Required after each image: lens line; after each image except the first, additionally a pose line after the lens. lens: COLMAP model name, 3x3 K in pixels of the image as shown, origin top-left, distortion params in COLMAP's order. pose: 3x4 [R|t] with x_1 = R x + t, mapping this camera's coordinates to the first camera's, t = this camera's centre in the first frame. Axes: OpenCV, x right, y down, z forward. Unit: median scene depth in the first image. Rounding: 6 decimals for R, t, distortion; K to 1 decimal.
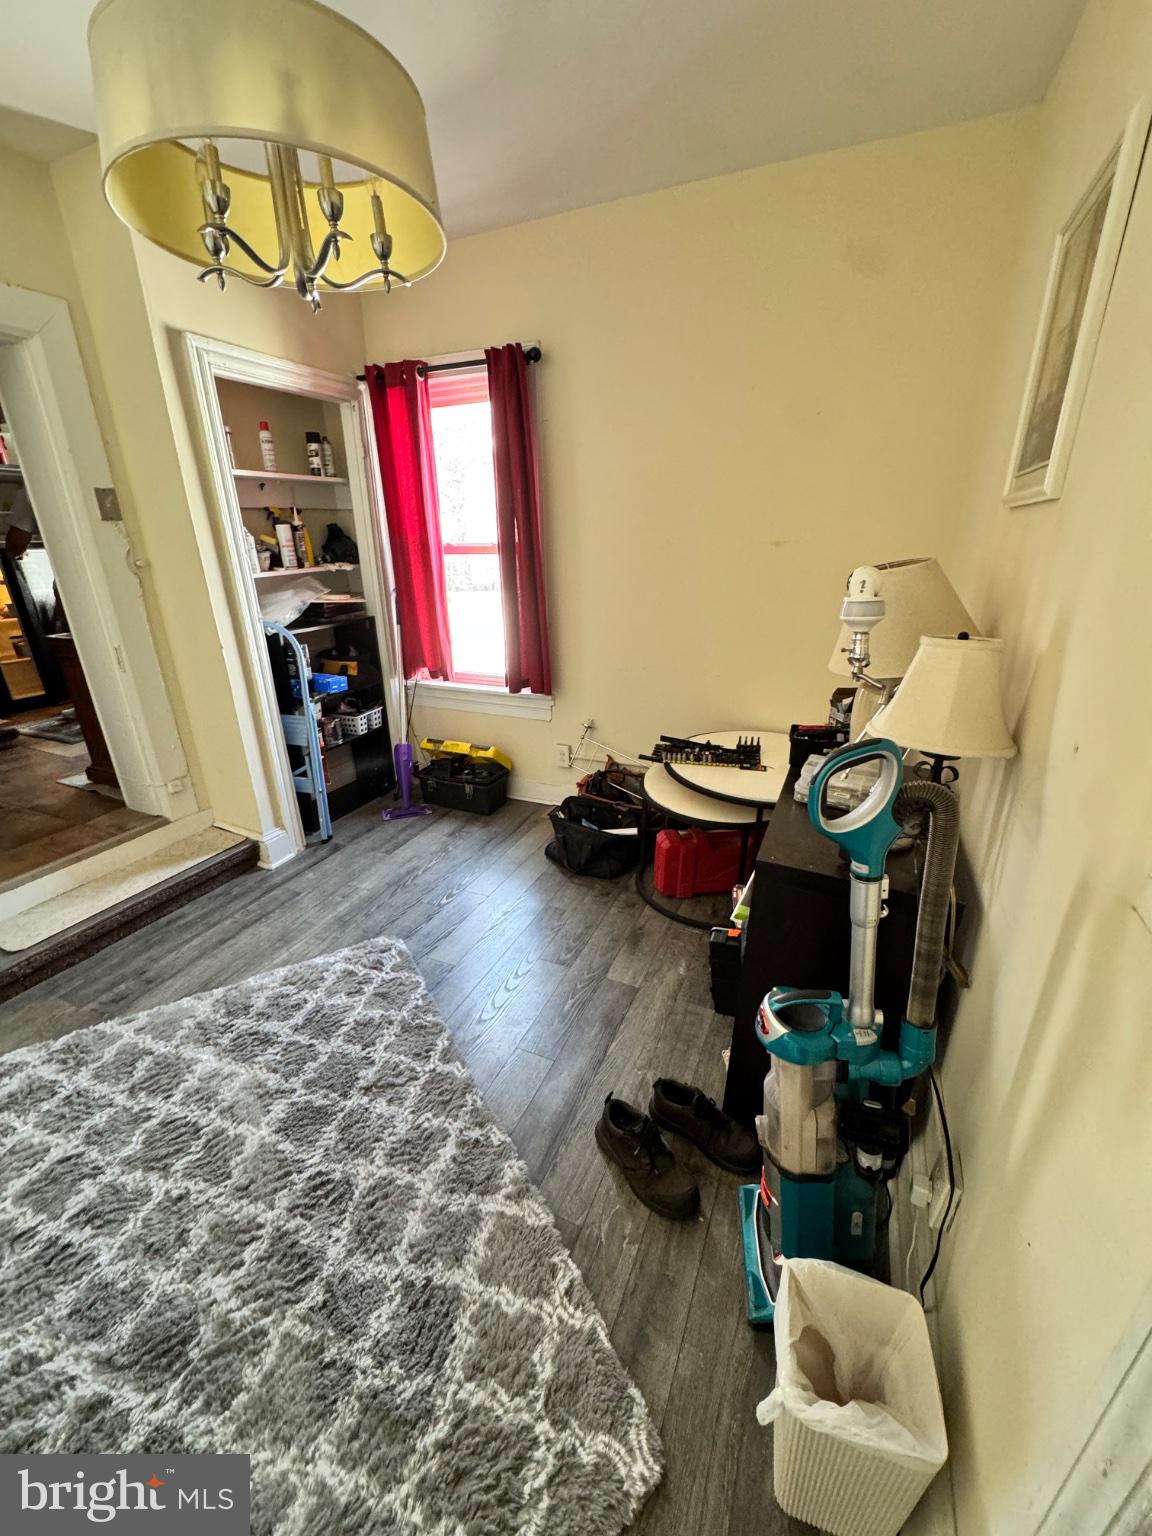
lens RADIAL K [[608.4, 0, 579.9], [0, 608.4, 769.7], [0, 0, 1]] dist [0.000244, -0.000717]
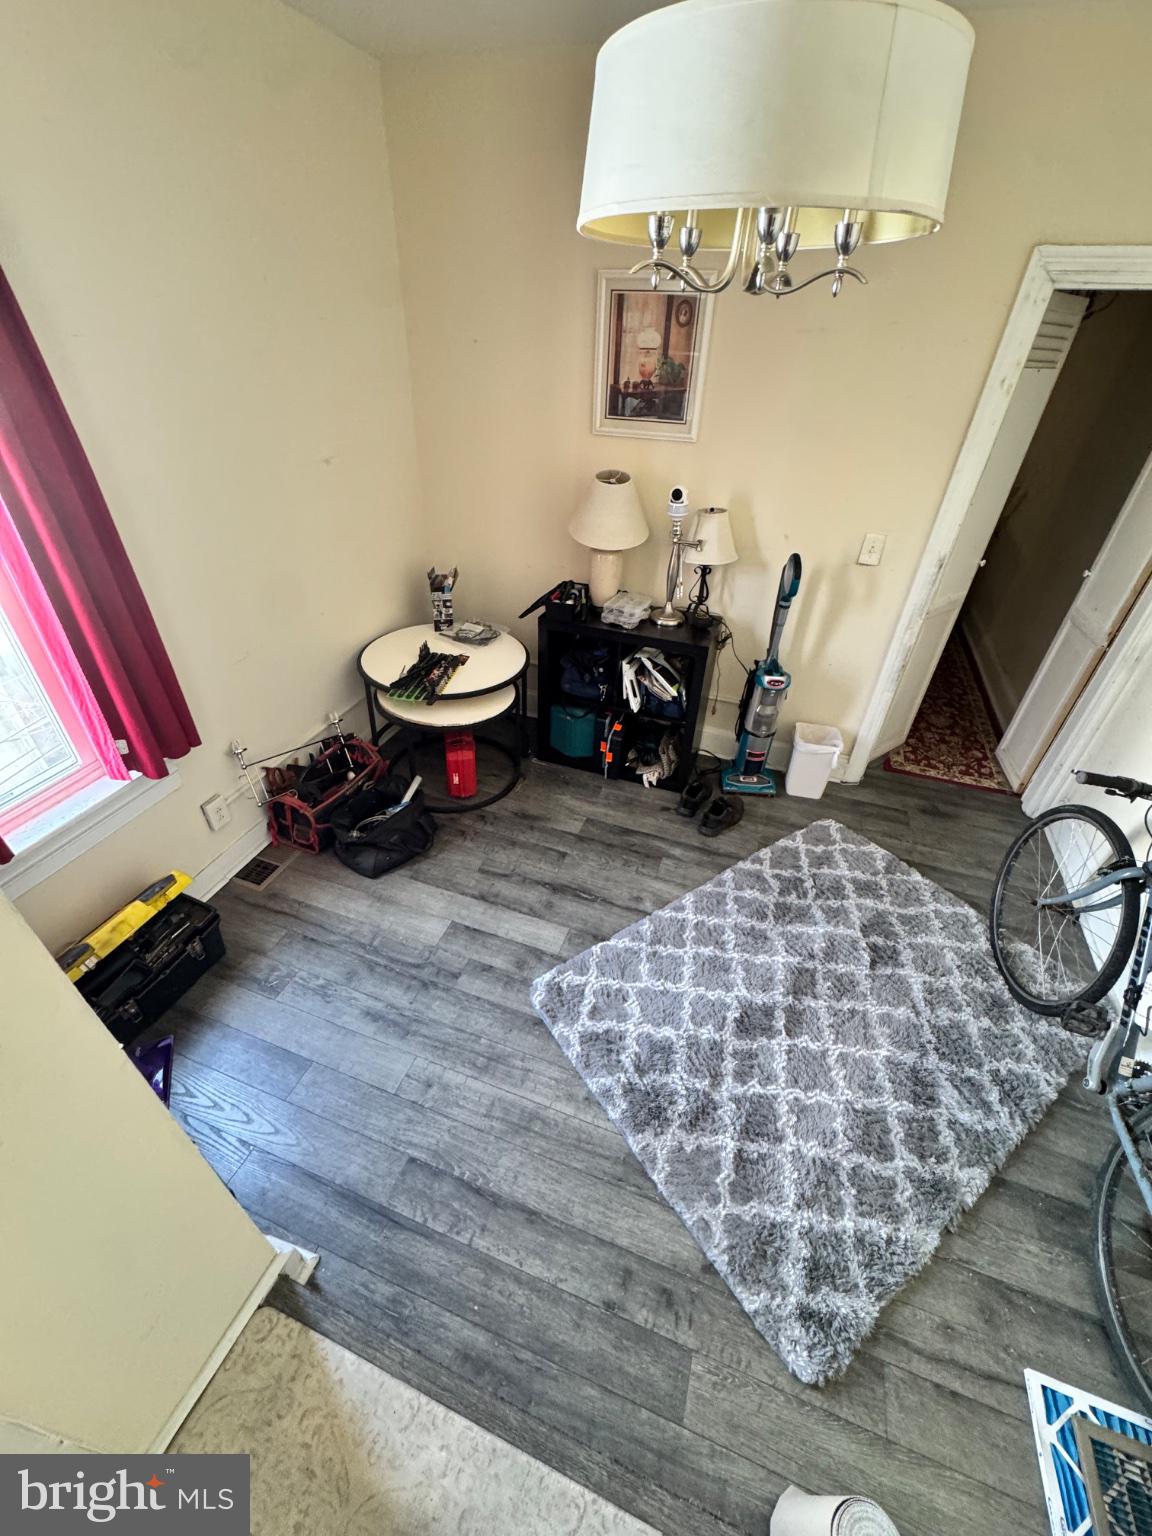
lens RADIAL K [[608.4, 0, 576.5], [0, 608.4, 771.5], [0, 0, 1]] dist [0.000244, -0.000717]
pose [[-0.074203, -0.568533, 0.819307, -0.949933], [0.335612, 0.759412, 0.557366, -0.487277], [-0.939073, 0.316328, 0.134456, 0.788610]]
